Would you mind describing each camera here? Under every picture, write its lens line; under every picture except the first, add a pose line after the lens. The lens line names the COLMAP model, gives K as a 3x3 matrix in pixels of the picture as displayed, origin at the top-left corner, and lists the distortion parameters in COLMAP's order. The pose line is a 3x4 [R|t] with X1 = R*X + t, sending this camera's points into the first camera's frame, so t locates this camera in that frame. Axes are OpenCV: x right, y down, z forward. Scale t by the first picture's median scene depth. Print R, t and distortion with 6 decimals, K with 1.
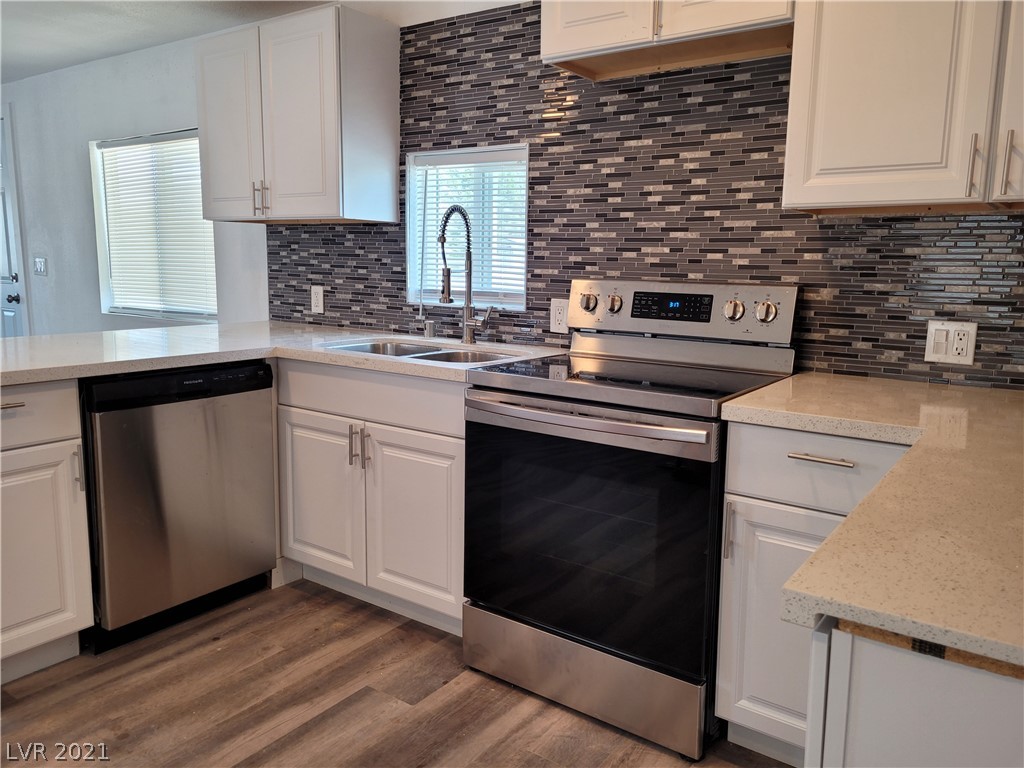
lens RADIAL K [[772.3, 0, 517.6], [0, 772.3, 376.6], [0, 0, 1]] dist [0.050080, -0.033167]
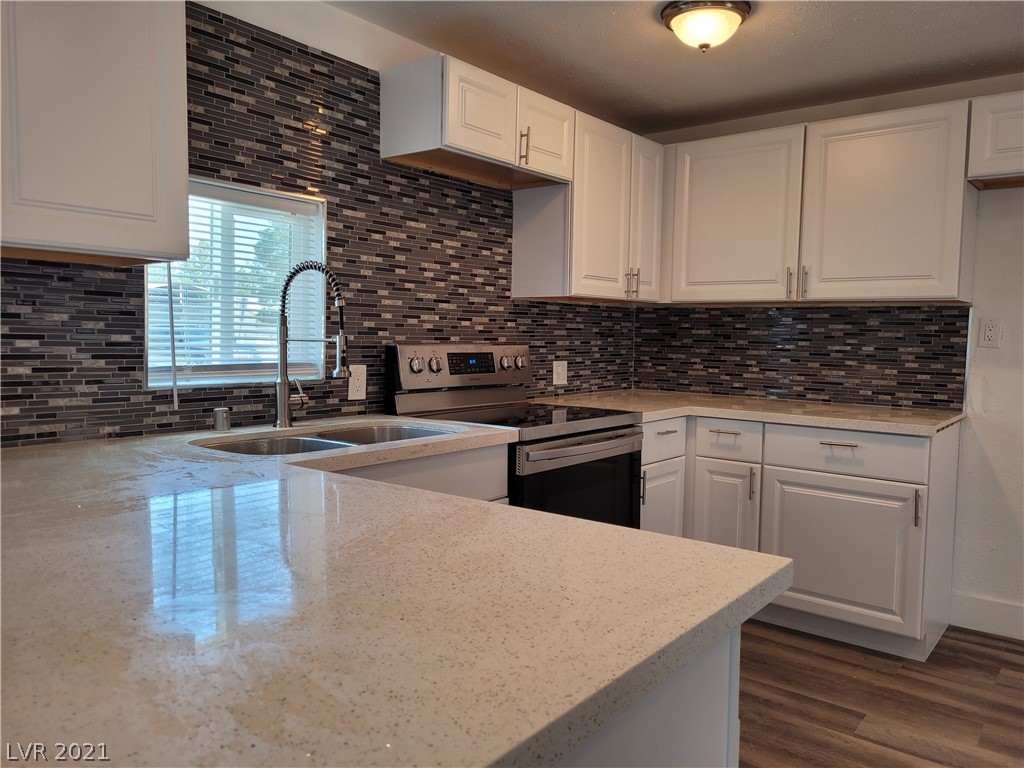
lens RADIAL K [[772.3, 0, 519.4], [0, 772.3, 390.8], [0, 0, 1]] dist [0.050080, -0.033167]
pose [[0.045904, -0.089380, 0.994939, -0.937544], [0.136699, 0.987182, 0.082376, -0.124256], [-0.989548, 0.132226, 0.057534, 0.766532]]
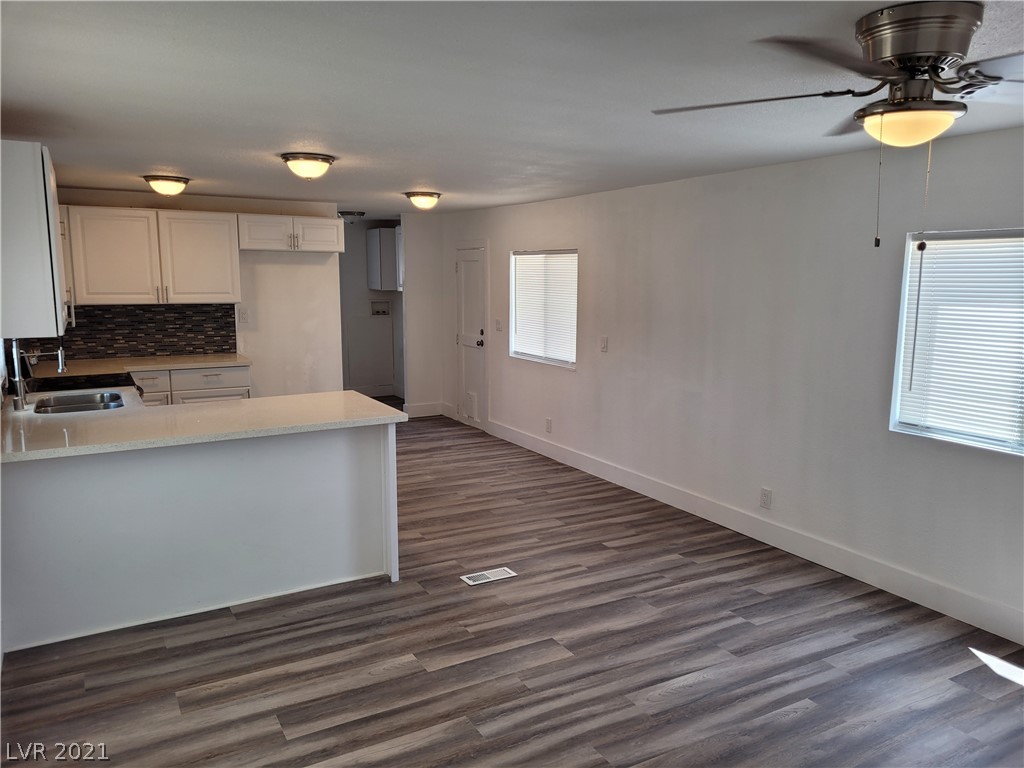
lens RADIAL K [[772.3, 0, 518.2], [0, 772.3, 388.2], [0, 0, 1]] dist [0.050080, -0.033167]
pose [[-0.905302, -0.079815, 0.417203, -1.628332], [0.049040, 0.955981, 0.289301, -0.485681], [-0.421929, 0.282365, -0.861537, 2.015260]]
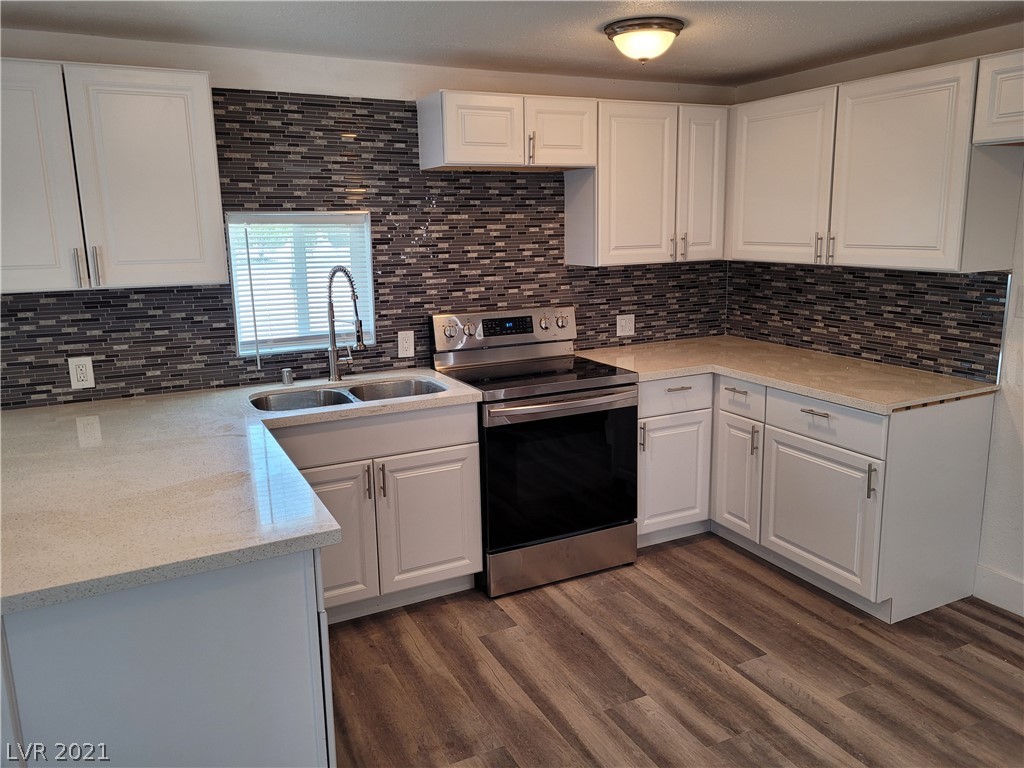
lens RADIAL K [[772.3, 0, 522.0], [0, 772.3, 379.6], [0, 0, 1]] dist [0.050080, -0.033167]
pose [[0.463319, -0.202364, 0.862777, -1.020956], [0.158912, 0.976770, 0.143763, -0.182162], [-0.871827, 0.070497, 0.484714, 0.210160]]
